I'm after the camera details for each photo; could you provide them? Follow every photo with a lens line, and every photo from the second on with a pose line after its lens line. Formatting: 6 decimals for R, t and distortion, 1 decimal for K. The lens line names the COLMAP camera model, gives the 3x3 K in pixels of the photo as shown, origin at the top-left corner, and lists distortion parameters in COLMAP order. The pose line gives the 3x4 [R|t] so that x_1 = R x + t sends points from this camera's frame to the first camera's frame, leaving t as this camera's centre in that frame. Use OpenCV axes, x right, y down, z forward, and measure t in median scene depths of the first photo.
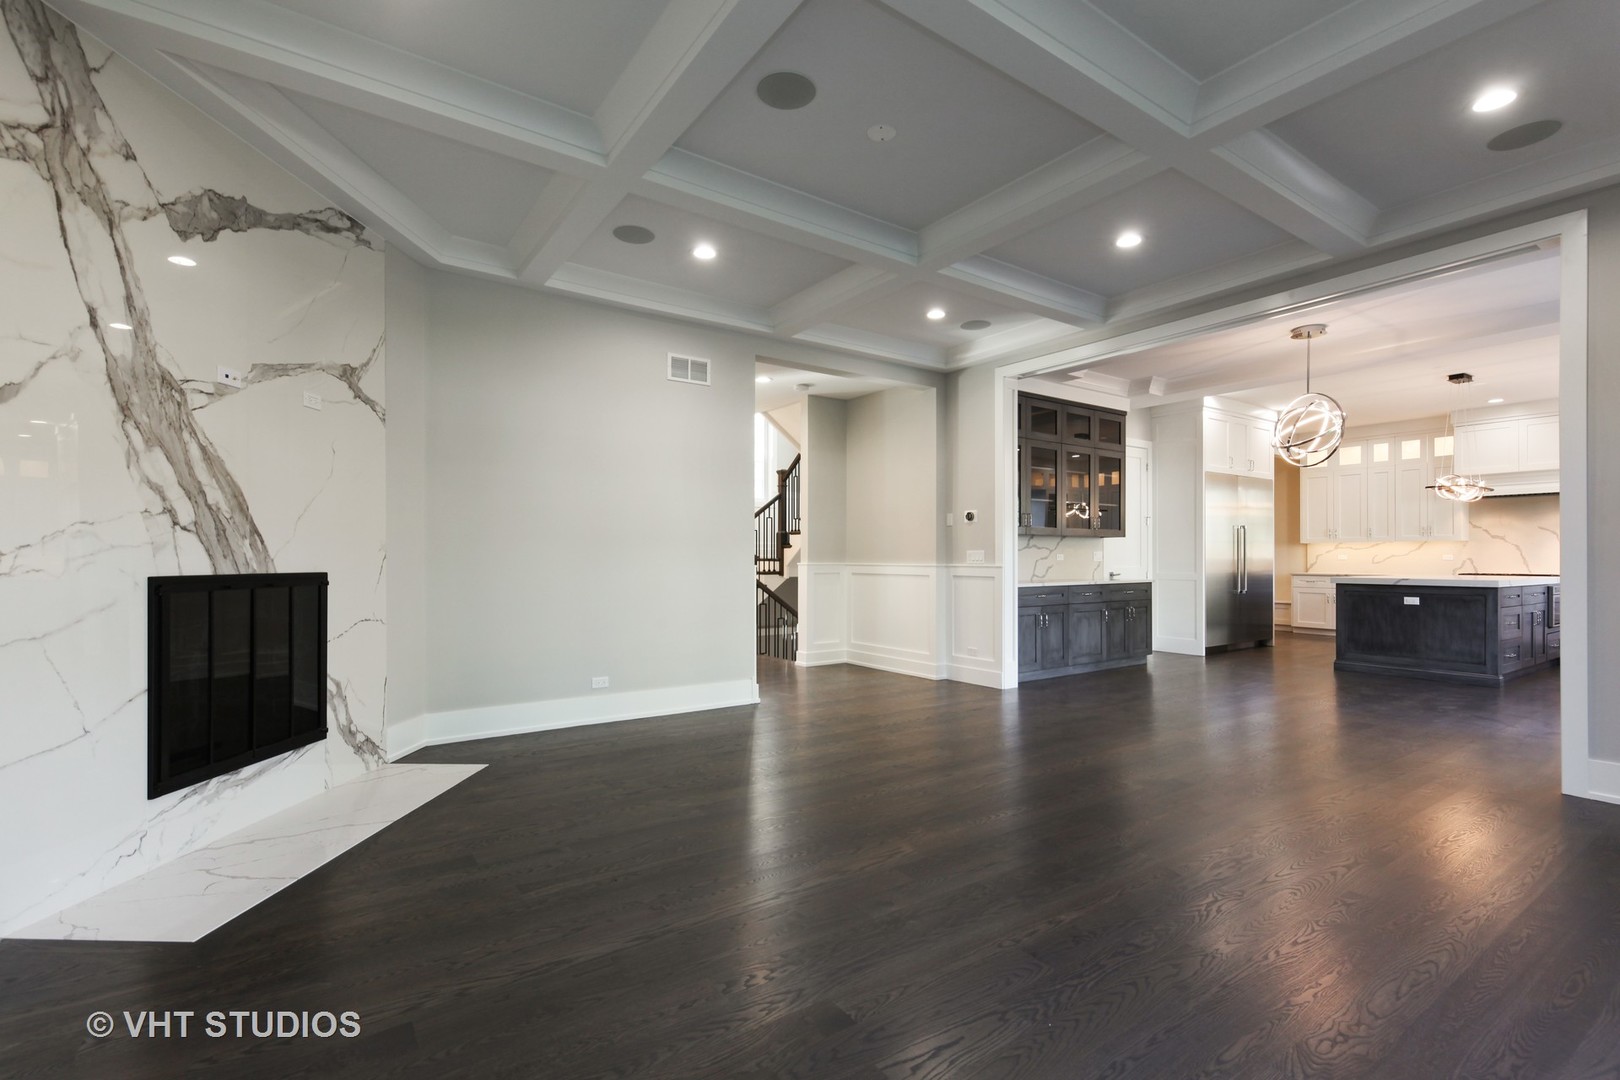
lens RADIAL K [[732.1, 0, 811.2], [0, 732.1, 555.2], [0, 0, 1]] dist [0.019649, -0.004019]
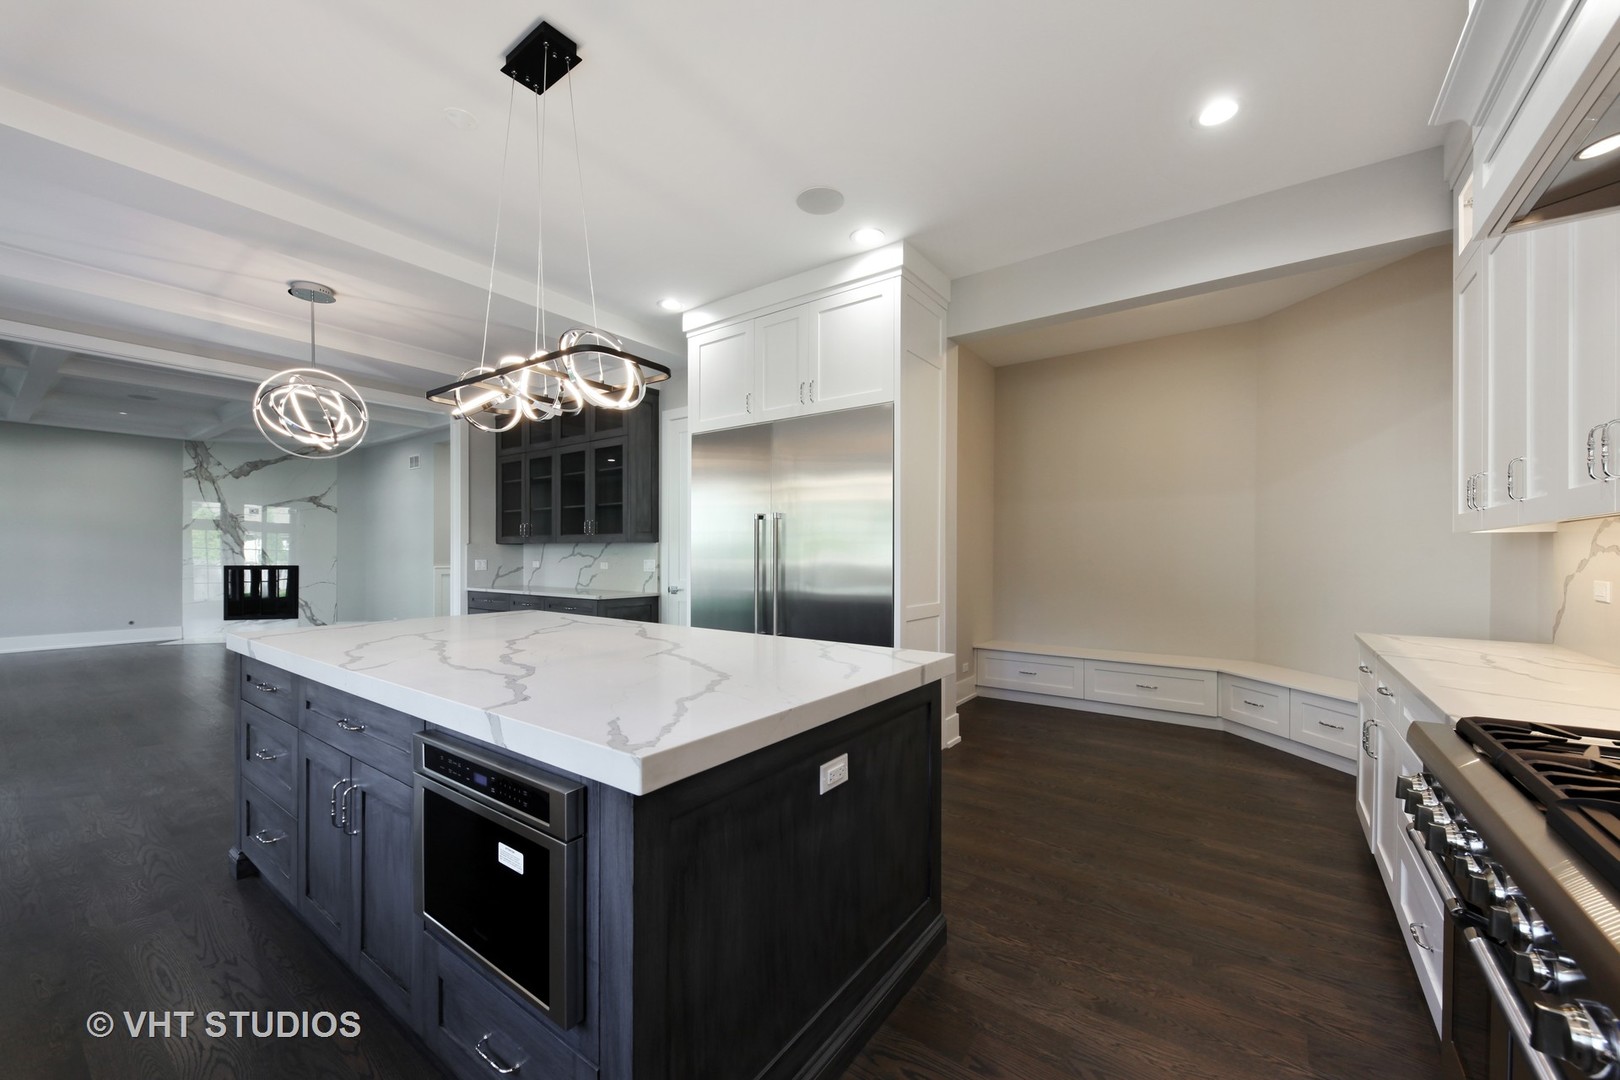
lens RADIAL K [[629.9, 0, 811.3], [0, 629.9, 555.8], [0, 0, 1]] dist [0.007826, 0.000009]
pose [[0.319583, 0.003569, -0.947552, 2.951375], [0.000240, 0.999993, 0.003847, -0.031287], [0.947558, -0.001456, 0.319579, 2.526498]]
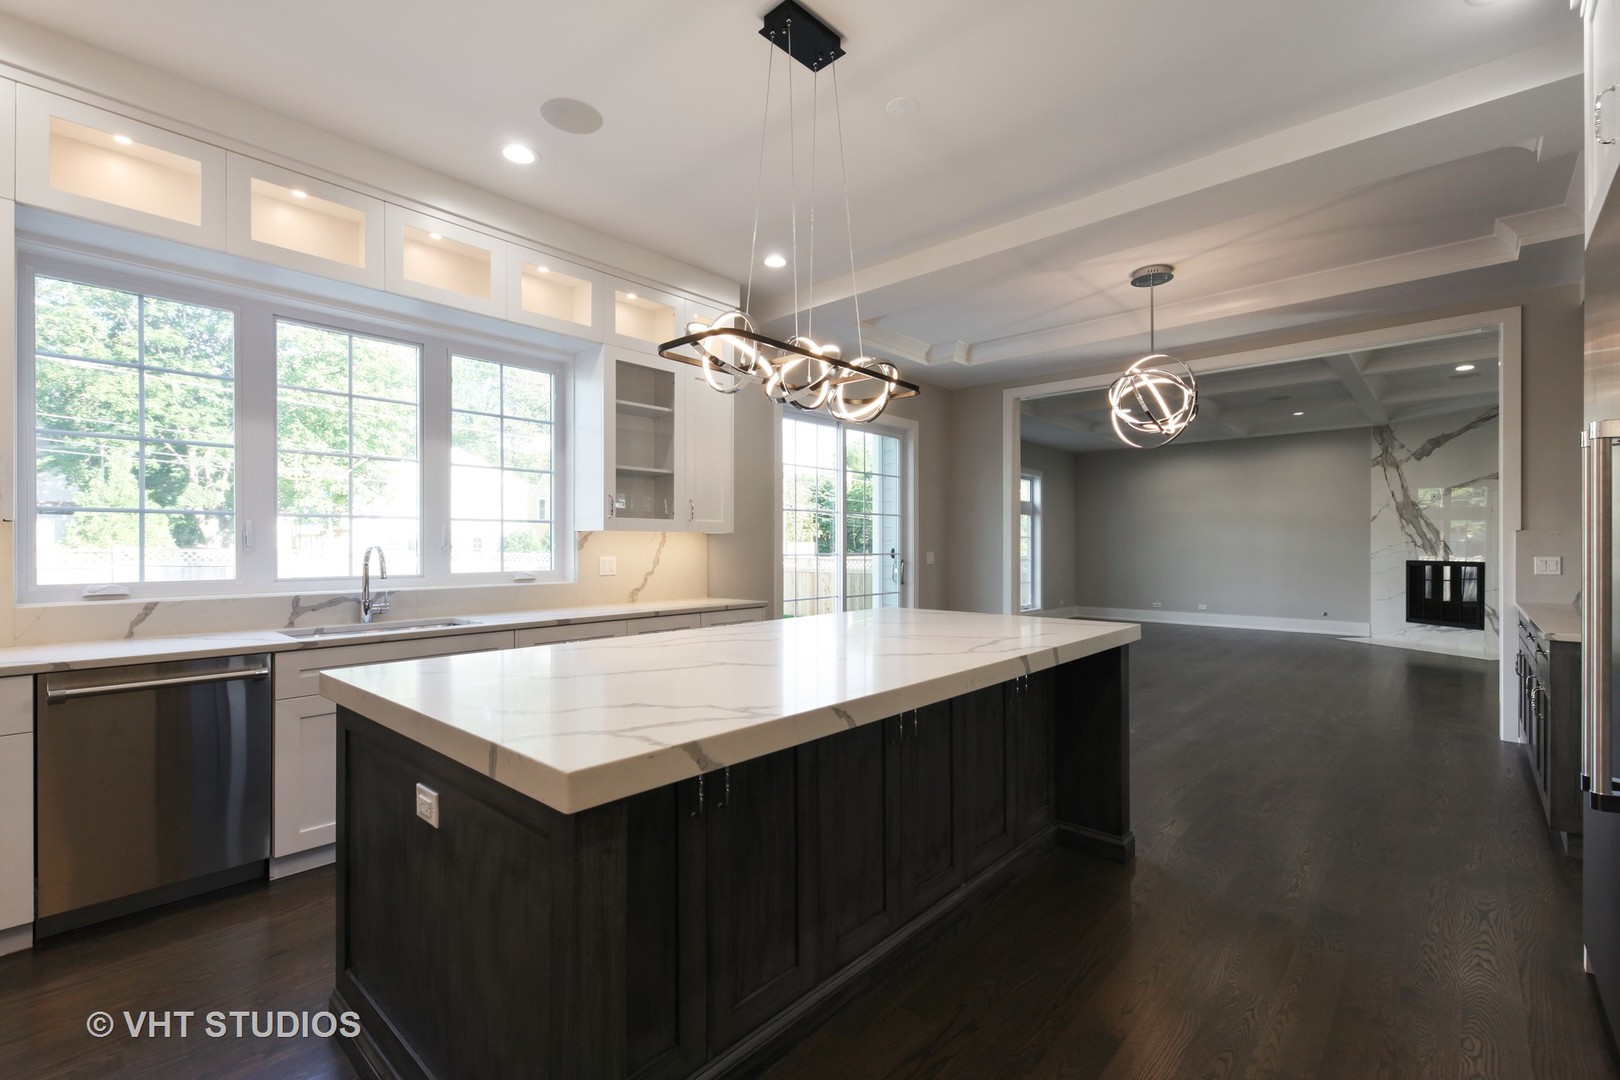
lens RADIAL K [[732.1, 0, 814.2], [0, 732.1, 549.5], [0, 0, 1]] dist [0.019649, -0.004019]
pose [[-0.972133, 0.003011, -0.234412, 2.356126], [0.003676, 0.999990, -0.002400, -0.021950], [0.234402, -0.003195, -0.972134, 3.277601]]
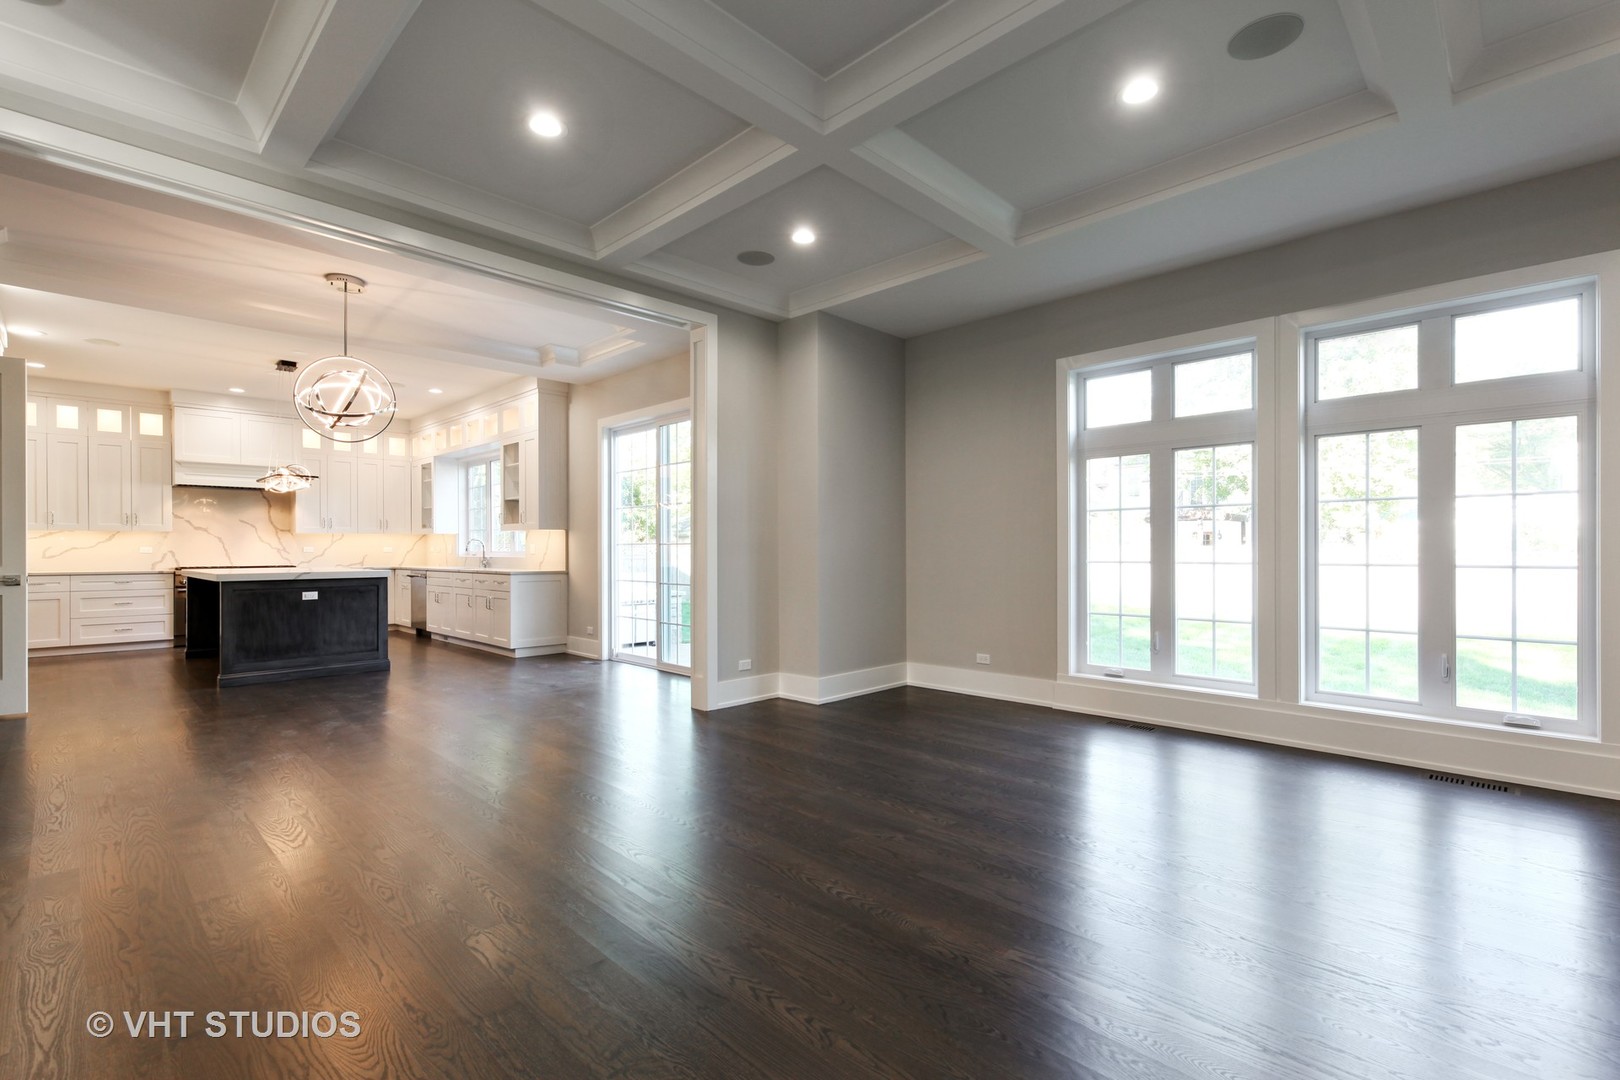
lens RADIAL K [[732.1, 0, 816.5], [0, 732.1, 552.0], [0, 0, 1]] dist [0.019649, -0.004019]
pose [[-0.178382, -0.005058, 0.983948, -0.508560], [-0.000383, 0.999987, 0.005071, 0.002214], [-0.983961, 0.000528, -0.178381, 1.202935]]
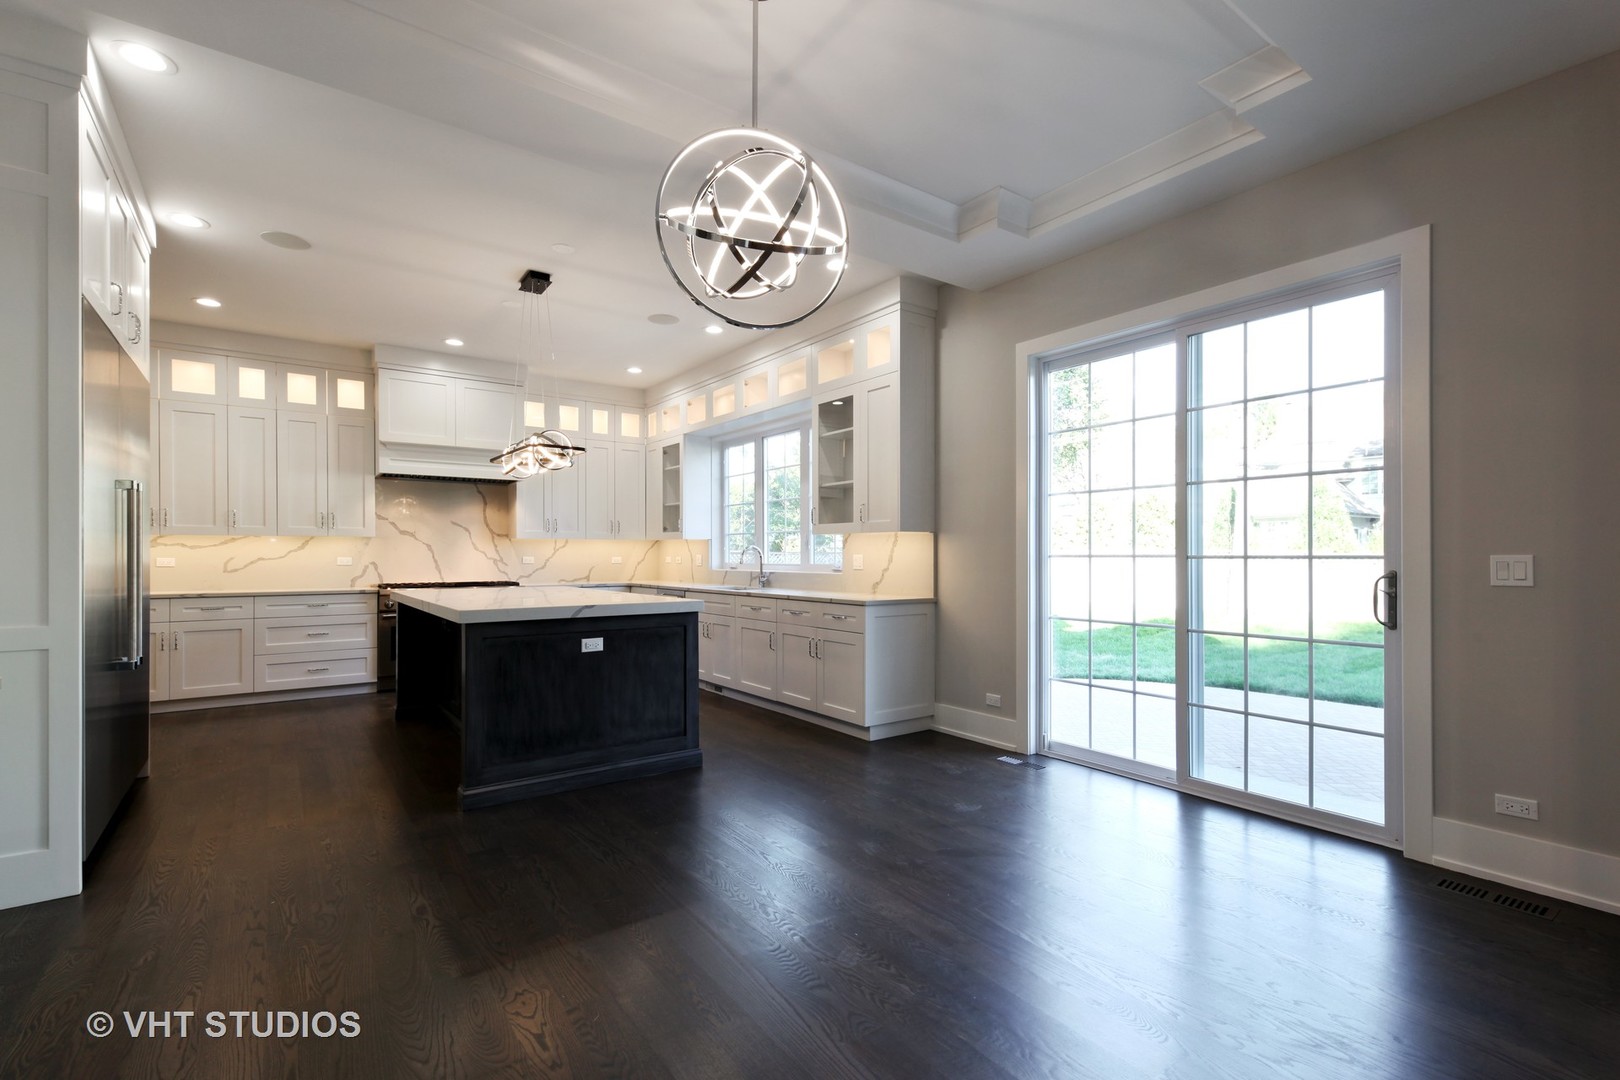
lens RADIAL K [[732.1, 0, 813.7], [0, 732.1, 556.3], [0, 0, 1]] dist [0.019649, -0.004019]
pose [[-0.016520, -0.003663, 0.999857, 0.591609], [-0.001986, 0.999991, 0.003630, -0.015191], [-0.999862, -0.001925, -0.016527, 1.901353]]
